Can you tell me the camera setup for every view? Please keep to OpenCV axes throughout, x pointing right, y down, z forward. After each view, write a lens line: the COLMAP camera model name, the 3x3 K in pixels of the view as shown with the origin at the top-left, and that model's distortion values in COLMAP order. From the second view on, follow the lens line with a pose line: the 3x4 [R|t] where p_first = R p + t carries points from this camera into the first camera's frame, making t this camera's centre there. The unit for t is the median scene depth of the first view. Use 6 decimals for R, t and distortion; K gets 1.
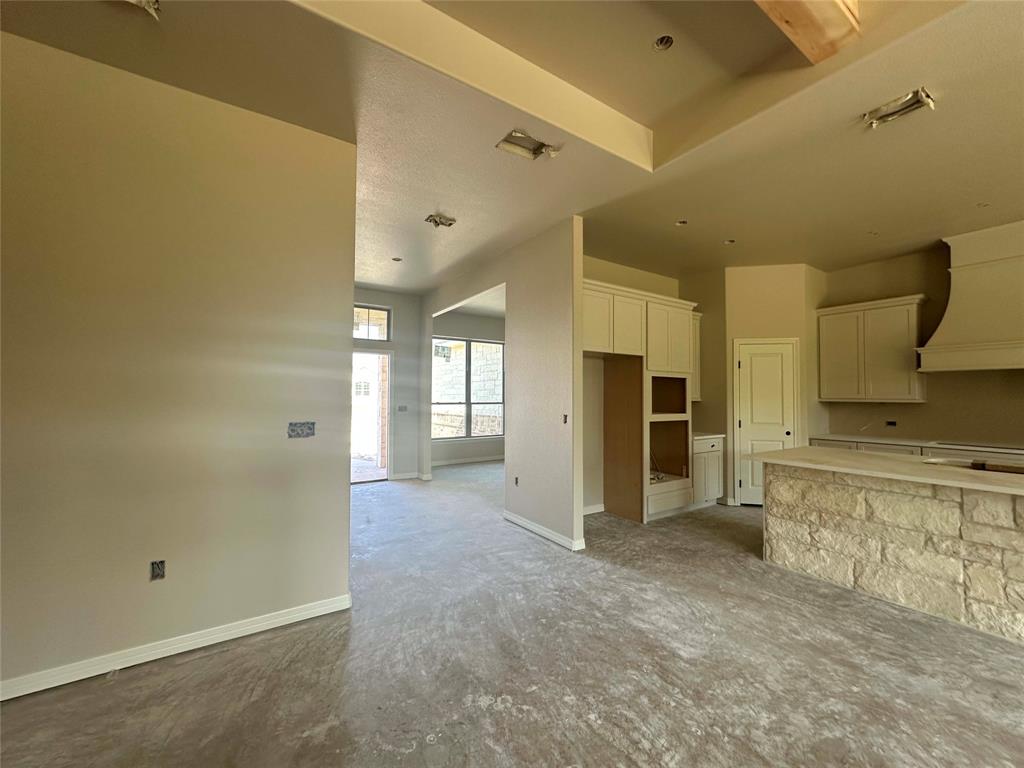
lens RADIAL K [[408.9, 0, 510.2], [0, 408.9, 384.7], [0, 0, 1]] dist [-0.003462, 0.001008]
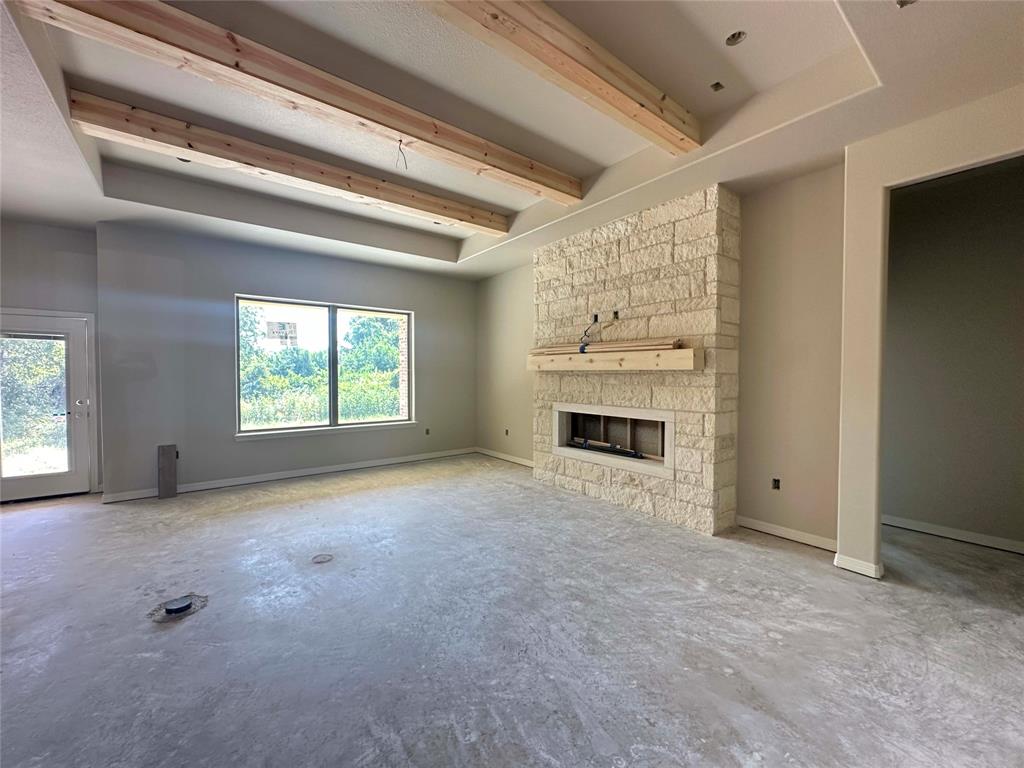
lens RADIAL K [[408.9, 0, 509.3], [0, 408.9, 384.8], [0, 0, 1]] dist [-0.003462, 0.001008]
pose [[-0.997156, -0.003199, -0.075297, 0.058469], [-0.003030, 0.999993, -0.002368, 0.015381], [0.075304, -0.002133, -0.997158, 0.900233]]
